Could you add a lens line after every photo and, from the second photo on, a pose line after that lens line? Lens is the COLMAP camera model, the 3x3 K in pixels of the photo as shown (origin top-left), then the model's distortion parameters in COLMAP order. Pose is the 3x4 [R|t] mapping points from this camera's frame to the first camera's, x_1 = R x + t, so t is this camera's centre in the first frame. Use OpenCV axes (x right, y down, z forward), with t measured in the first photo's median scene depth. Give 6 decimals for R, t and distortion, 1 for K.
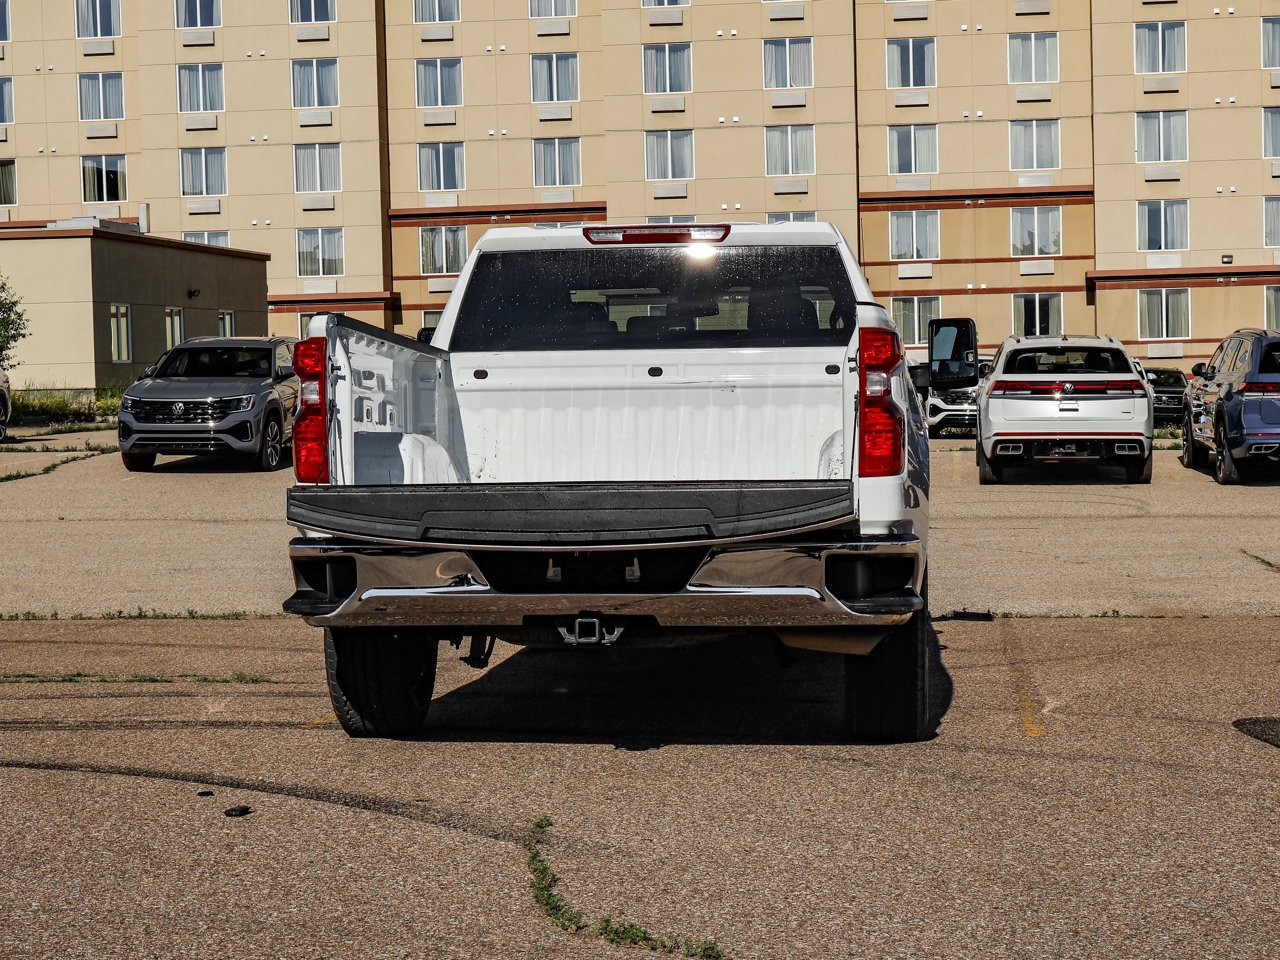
lens RADIAL K [[2295.6, 0, 640.0], [0, 2295.6, 480.0], [0, 0, 1]] dist [-0.010094, 0.062480]
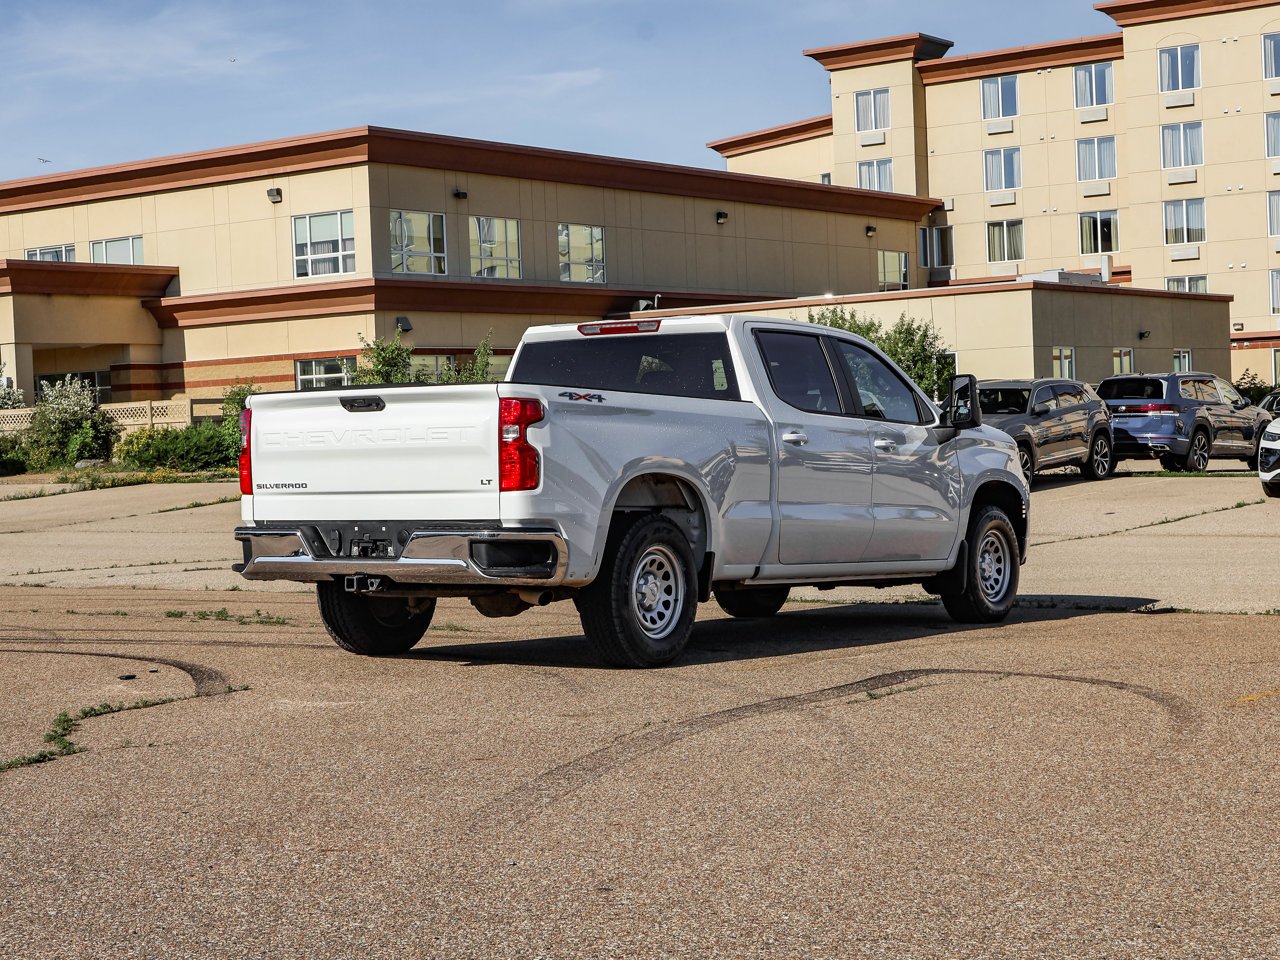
lens RADIAL K [[2155.4, 0, 640.0], [0, 2155.4, 480.0], [0, 0, 1]] dist [-0.019487, -0.128933]
pose [[0.880231, -0.001093, -0.474544, 0.187165], [-0.004513, 0.999933, -0.010675, 0.001340], [0.474524, 0.011538, 0.880167, -0.056667]]
